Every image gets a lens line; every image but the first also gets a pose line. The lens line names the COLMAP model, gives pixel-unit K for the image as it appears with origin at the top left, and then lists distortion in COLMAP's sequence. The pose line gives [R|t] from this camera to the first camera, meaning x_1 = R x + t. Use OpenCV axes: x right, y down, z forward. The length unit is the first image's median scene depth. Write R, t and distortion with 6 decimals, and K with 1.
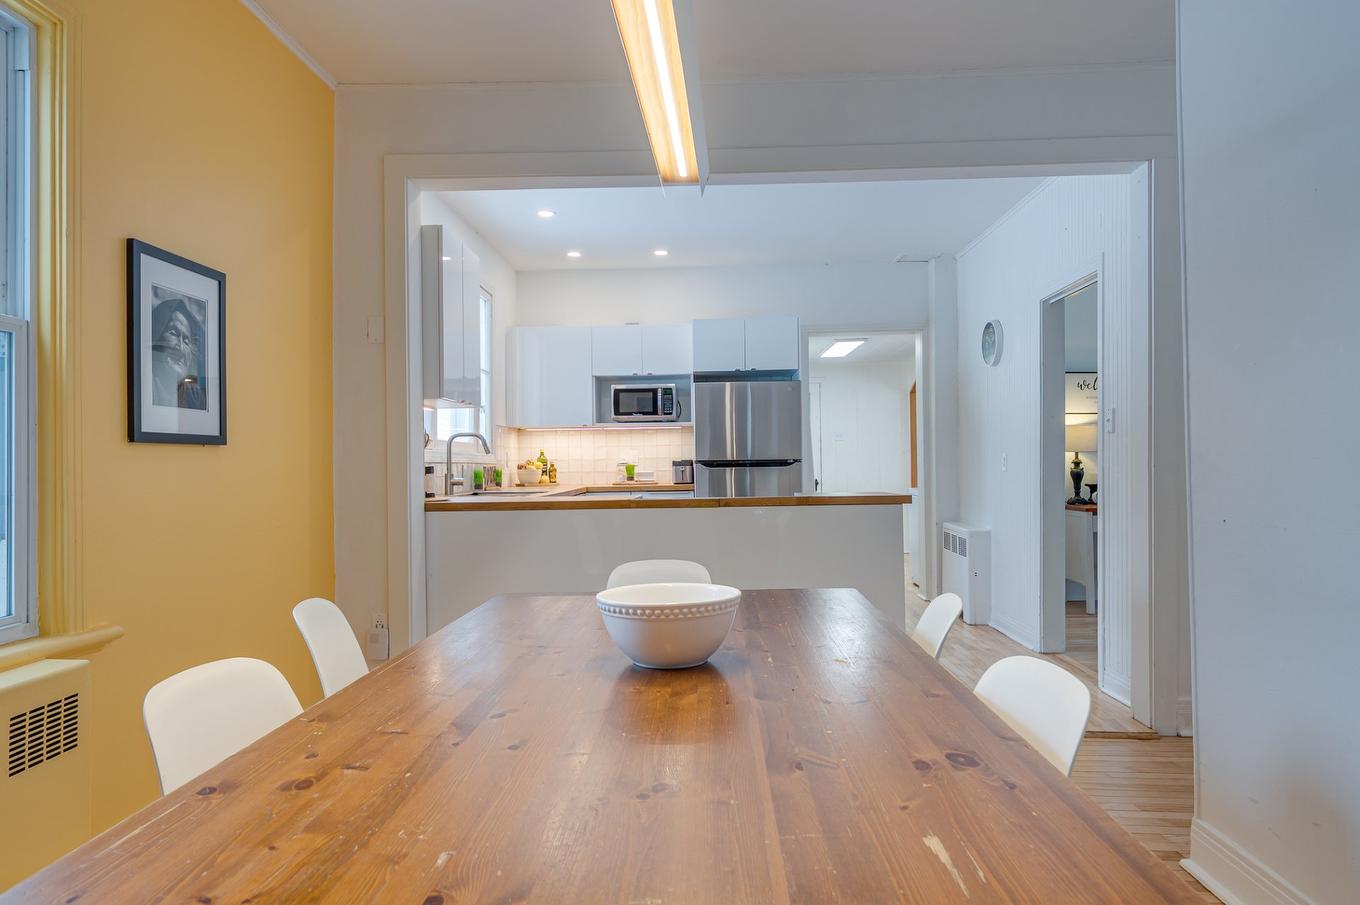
lens RADIAL K [[951.3, 0, 678.4], [0, 951.3, 459.3], [0, 0, 1]] dist [-0.001827, -0.001125]
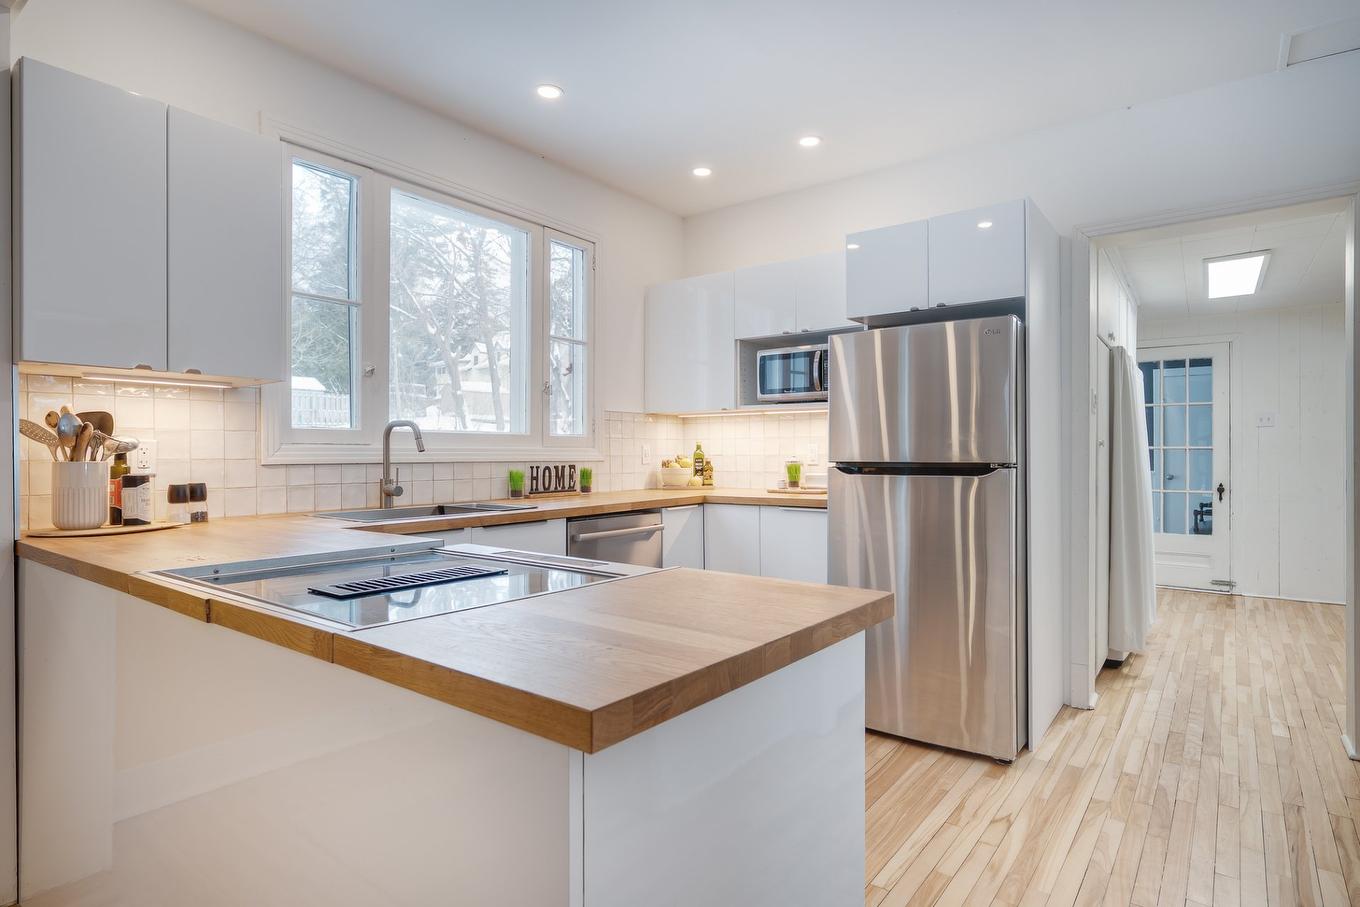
lens RADIAL K [[743.4, 0, 680.4], [0, 743.4, 448.1], [0, 0, 1]] dist [-0.001534, 0.000069]
pose [[0.826747, 0.007718, -0.562521, 0.192843], [-0.005153, 0.999968, 0.006146, -0.009123], [0.562551, -0.002183, 0.826760, 0.511561]]
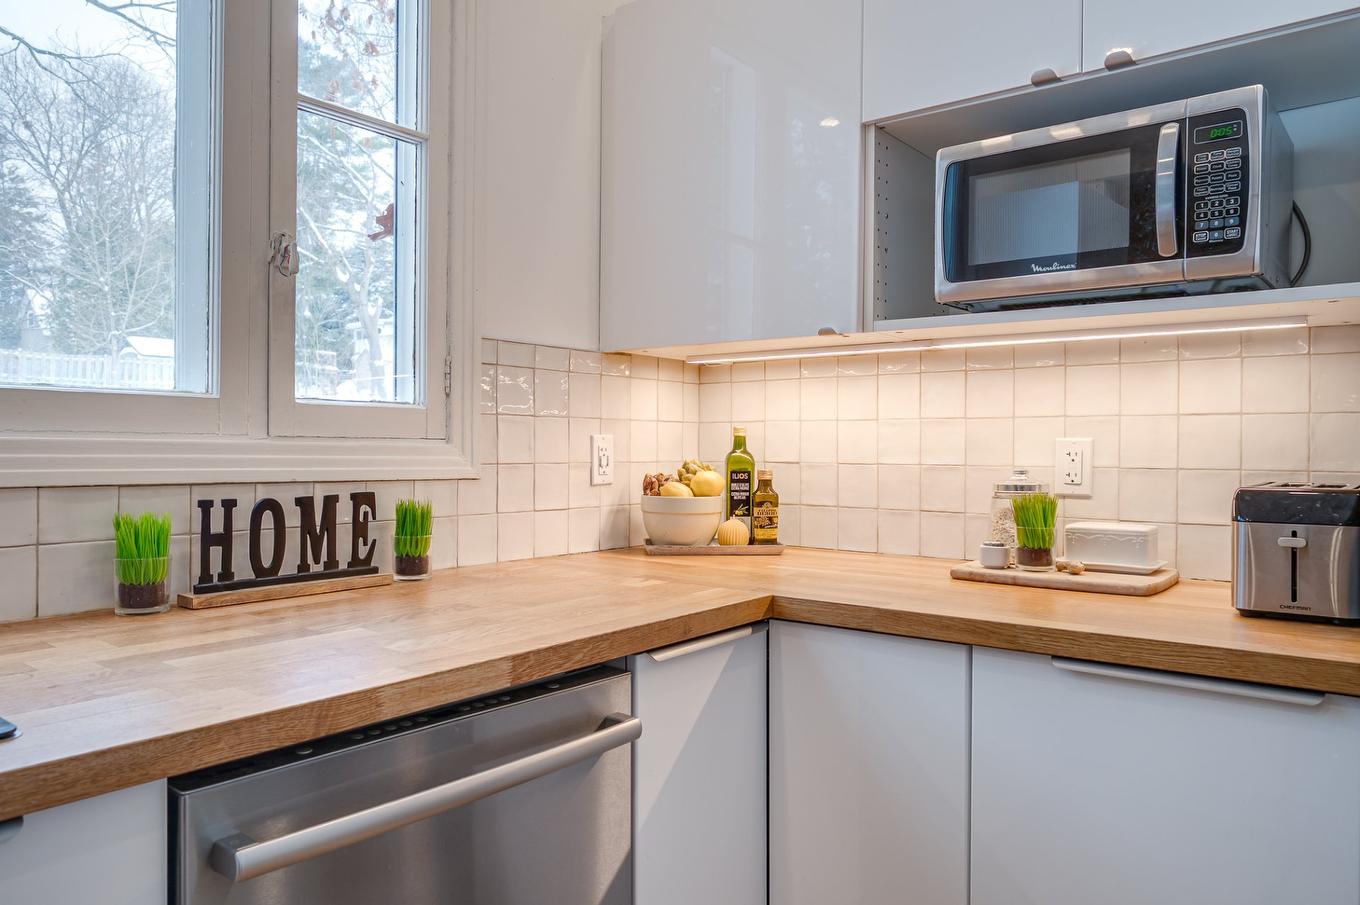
lens RADIAL K [[951.3, 0, 681.3], [0, 951.3, 452.6], [0, 0, 1]] dist [-0.001827, -0.001125]
pose [[0.829238, 0.024065, -0.558378, 0.007796], [-0.016581, 0.999692, 0.018462, -0.008069], [0.558650, -0.006051, 0.829381, 0.774804]]
